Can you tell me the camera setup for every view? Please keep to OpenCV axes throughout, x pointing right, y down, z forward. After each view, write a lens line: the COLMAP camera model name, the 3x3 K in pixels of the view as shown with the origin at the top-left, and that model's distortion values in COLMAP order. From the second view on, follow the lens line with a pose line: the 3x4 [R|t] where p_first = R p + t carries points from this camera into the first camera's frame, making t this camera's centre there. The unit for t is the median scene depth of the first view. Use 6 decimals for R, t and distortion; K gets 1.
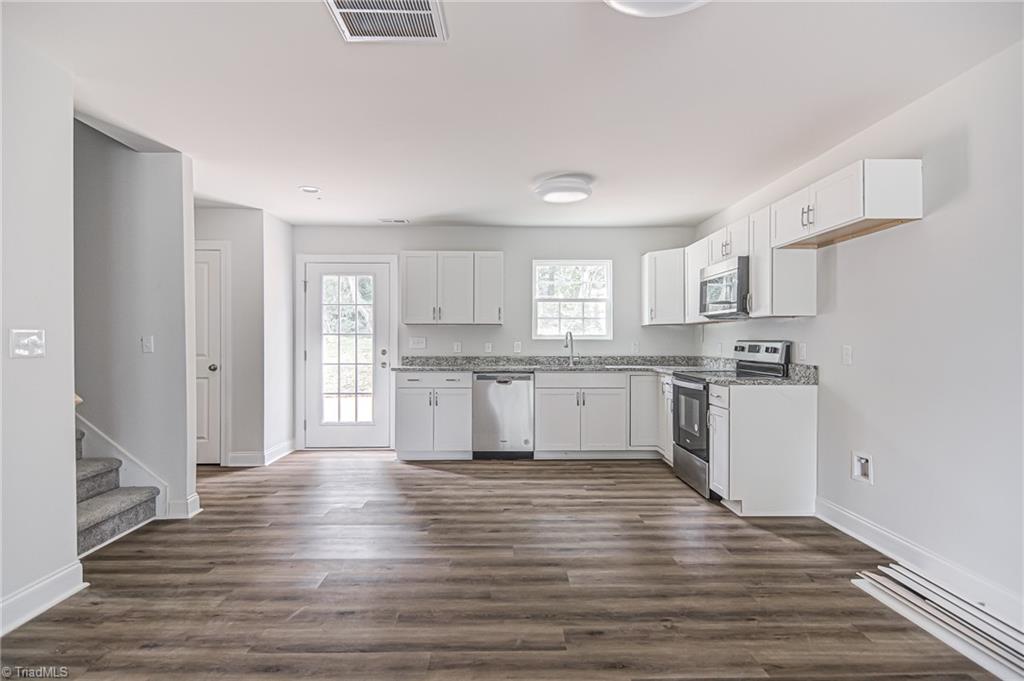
lens RADIAL K [[540.4, 0, 511.0], [0, 540.4, 341.3], [0, 0, 1]] dist [0.008247, -0.004408]
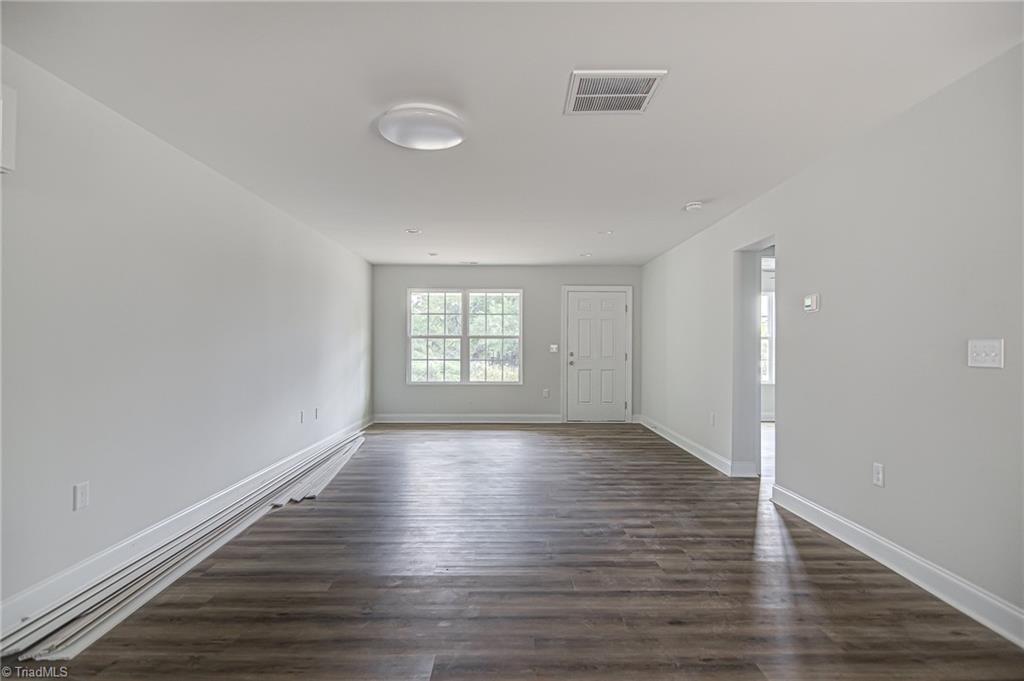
lens RADIAL K [[540.4, 0, 511.3], [0, 540.4, 342.3], [0, 0, 1]] dist [0.008247, -0.004408]
pose [[-0.999945, -0.005702, 0.008812, -0.003776], [-0.005734, 0.999977, -0.003558, -0.009832], [-0.008791, -0.003609, -0.999955, 2.036049]]
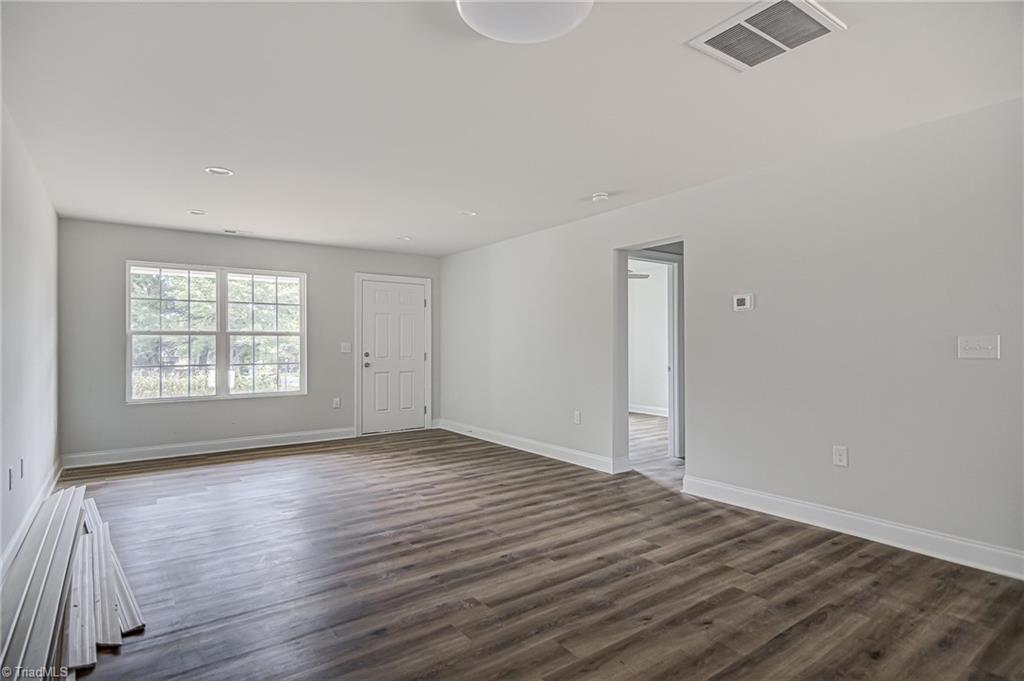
lens RADIAL K [[540.4, 0, 514.7], [0, 540.4, 341.7], [0, 0, 1]] dist [0.008247, -0.004408]
pose [[-0.816040, -0.001565, -0.577993, 0.700634], [0.000523, 0.999994, -0.003446, -0.006774], [0.577995, -0.003115, -0.816035, 1.404735]]
